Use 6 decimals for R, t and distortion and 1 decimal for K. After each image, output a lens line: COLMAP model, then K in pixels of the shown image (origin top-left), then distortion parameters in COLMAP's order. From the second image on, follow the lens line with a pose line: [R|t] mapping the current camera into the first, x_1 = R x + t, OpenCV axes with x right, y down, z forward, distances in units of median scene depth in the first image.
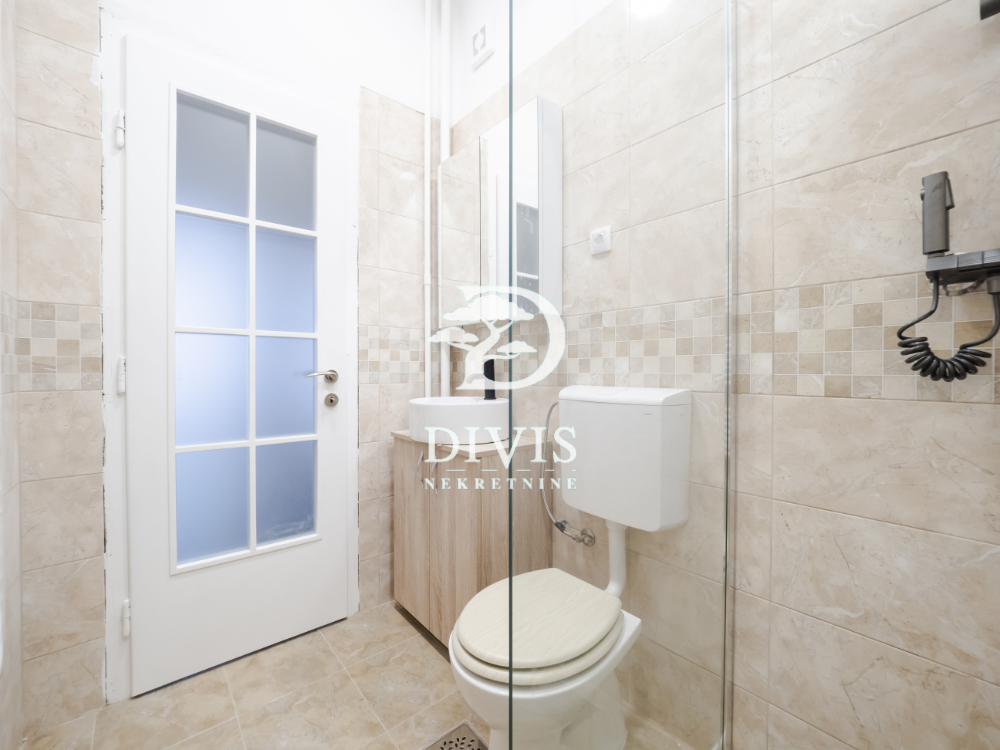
lens RADIAL K [[418.5, 0, 500.0], [0, 418.5, 375.0], [0, 0, 1]] dist [-0.014986, 0.000632]
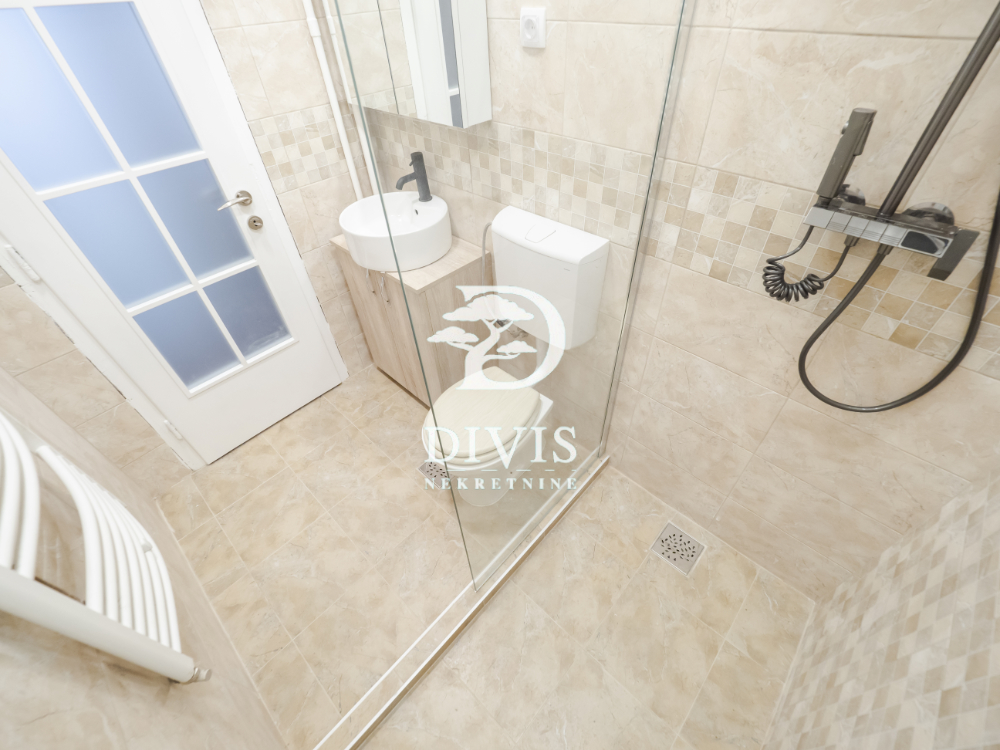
lens RADIAL K [[428.1, 0, 508.5], [0, 428.1, 378.9], [0, 0, 1]] dist [0.015522, -0.008773]
pose [[0.993353, -0.100230, 0.056610, 0.096821], [0.034037, 0.725536, 0.687342, -0.440616], [-0.109965, -0.680846, 0.724124, -0.006094]]
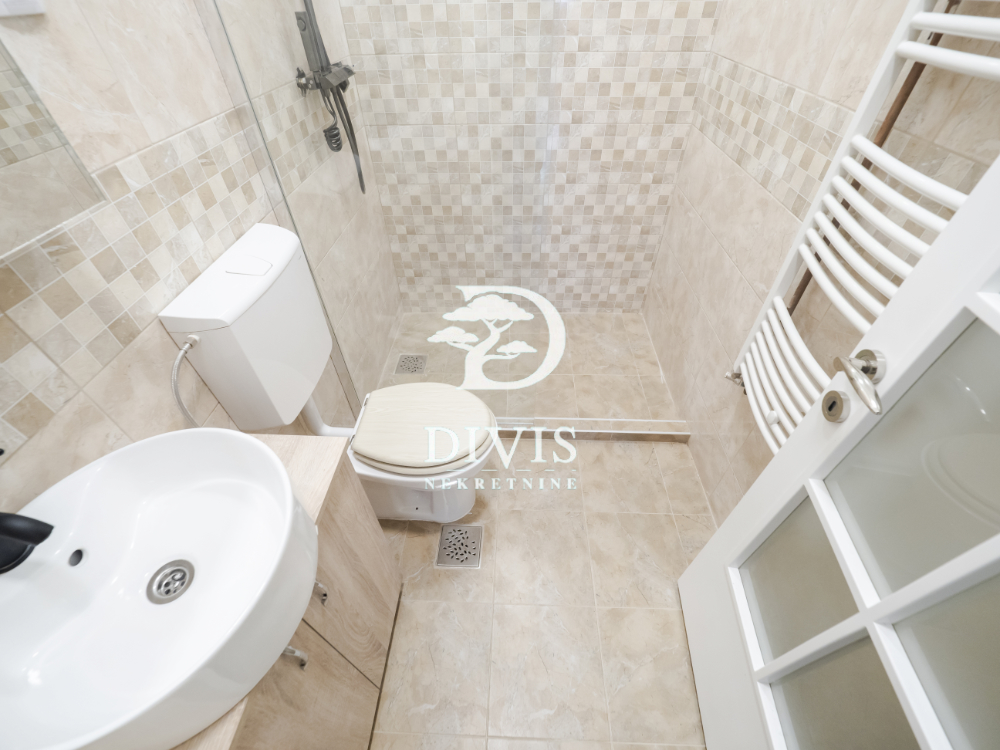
lens RADIAL K [[418.5, 0, 500.0], [0, 418.5, 375.0], [0, 0, 1]] dist [-0.014986, 0.000632]
pose [[-0.722942, -0.469813, 0.506587, -0.549934], [0.028714, 0.712154, 0.701435, -0.346133], [-0.690312, 0.521644, -0.501356, 1.189616]]
